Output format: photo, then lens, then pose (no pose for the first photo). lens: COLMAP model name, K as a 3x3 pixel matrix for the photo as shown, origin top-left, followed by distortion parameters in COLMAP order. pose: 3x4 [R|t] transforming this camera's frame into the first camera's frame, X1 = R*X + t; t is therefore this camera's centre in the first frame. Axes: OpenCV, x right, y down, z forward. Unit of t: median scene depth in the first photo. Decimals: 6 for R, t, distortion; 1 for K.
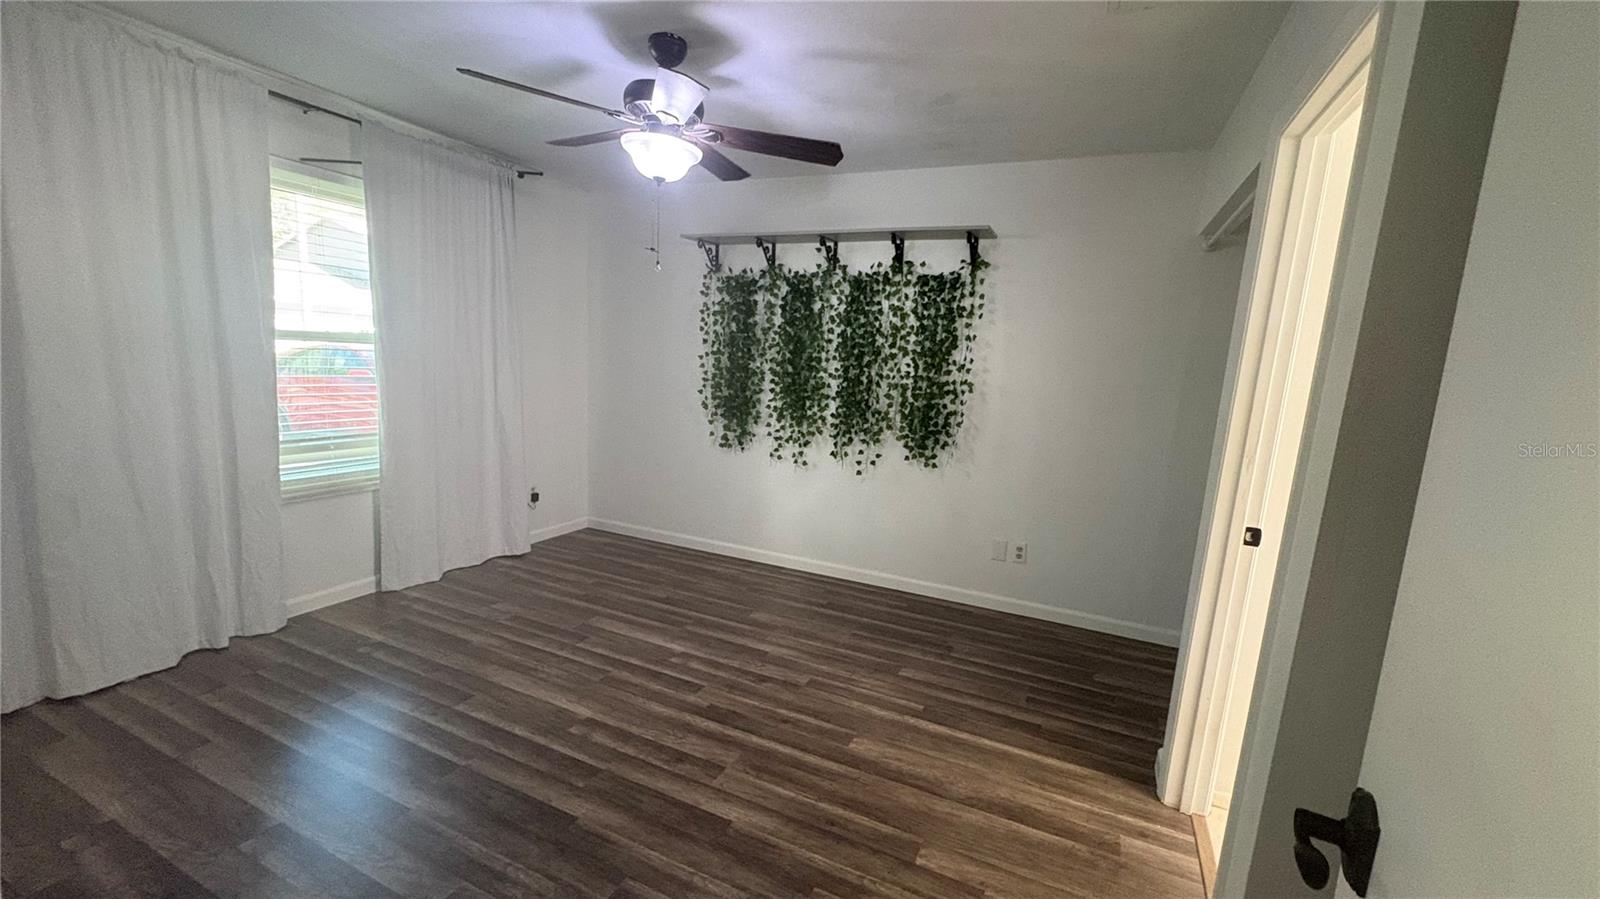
lens RADIAL K [[636.6, 0, 802.6], [0, 636.6, 453.6], [0, 0, 1]] dist [0.000037, 0.000208]
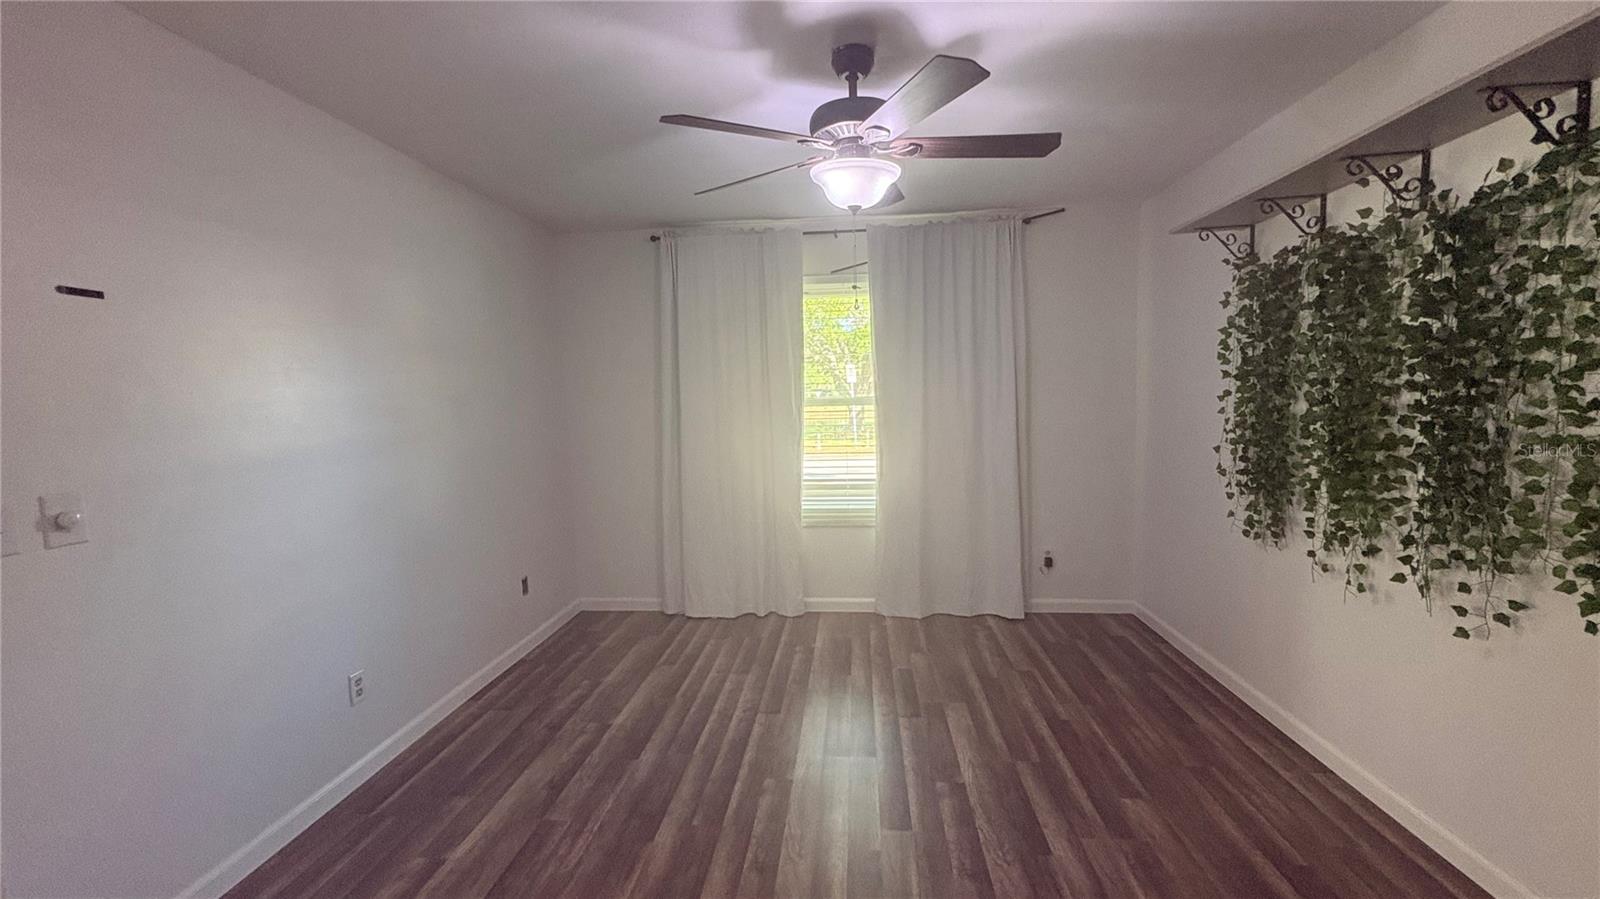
lens RADIAL K [[636.6, 0, 802.6], [0, 636.6, 453.6], [0, 0, 1]] dist [0.000037, 0.000208]
pose [[0.336158, 0.021798, -0.941553, 0.363441], [-0.103343, 0.994549, -0.013871, -0.042775], [0.936119, 0.101966, 0.336578, 0.408119]]
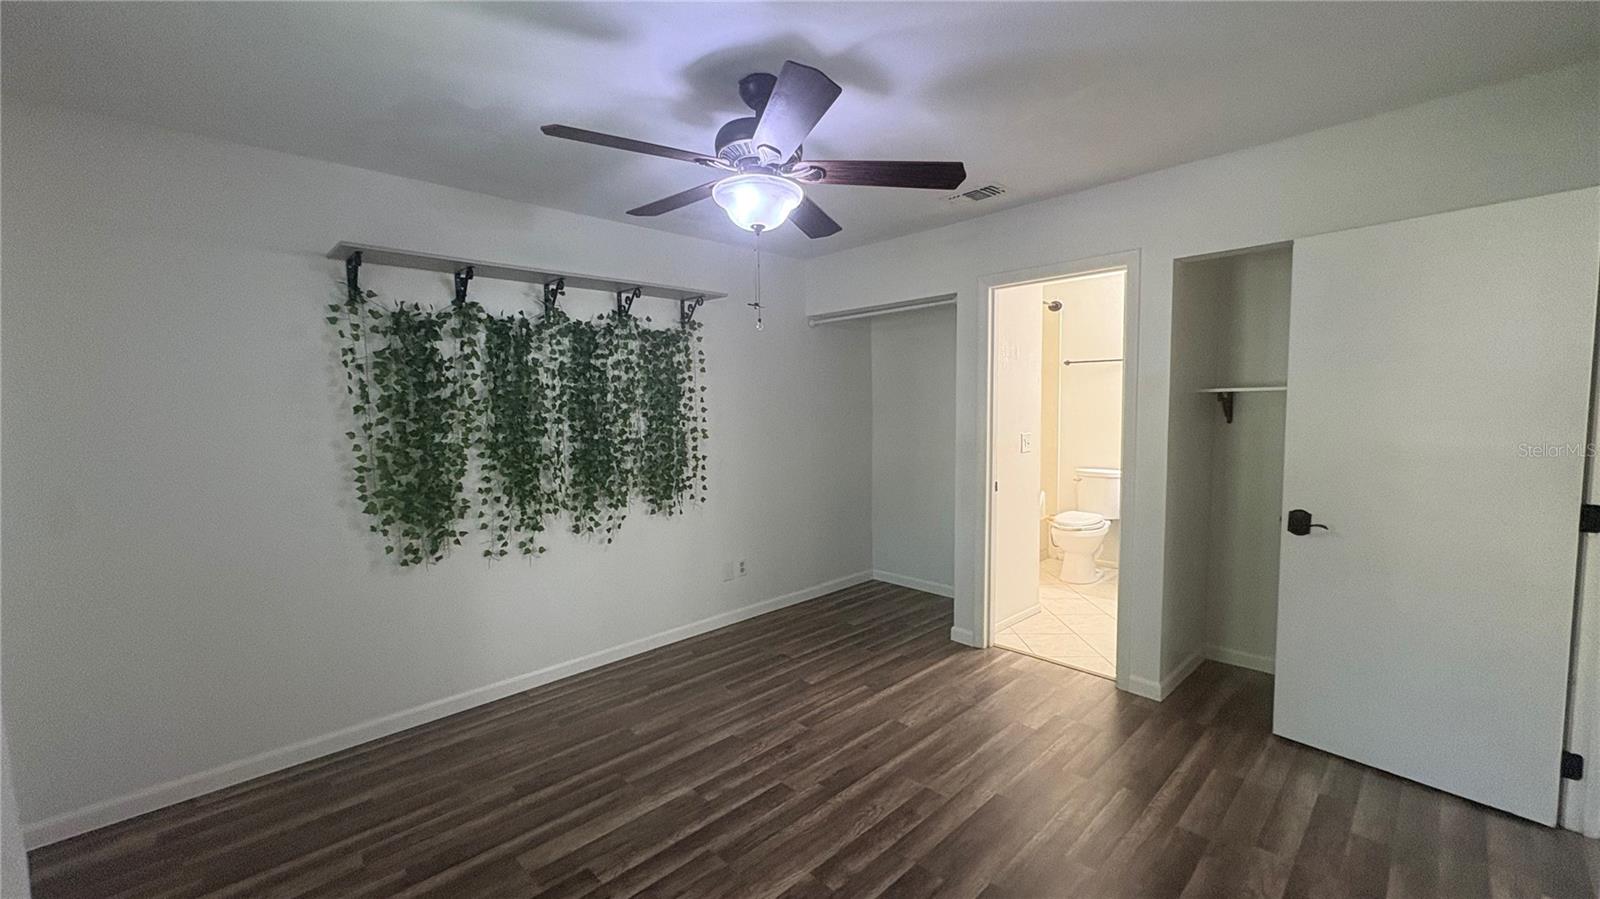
lens RADIAL K [[636.6, 0, 802.6], [0, 636.6, 453.6], [0, 0, 1]] dist [0.000037, 0.000208]
pose [[0.358615, -0.131528, 0.924173, -0.650065], [0.184133, 0.980539, 0.068099, -0.105362], [-0.915145, 0.145750, 0.375855, 0.401755]]
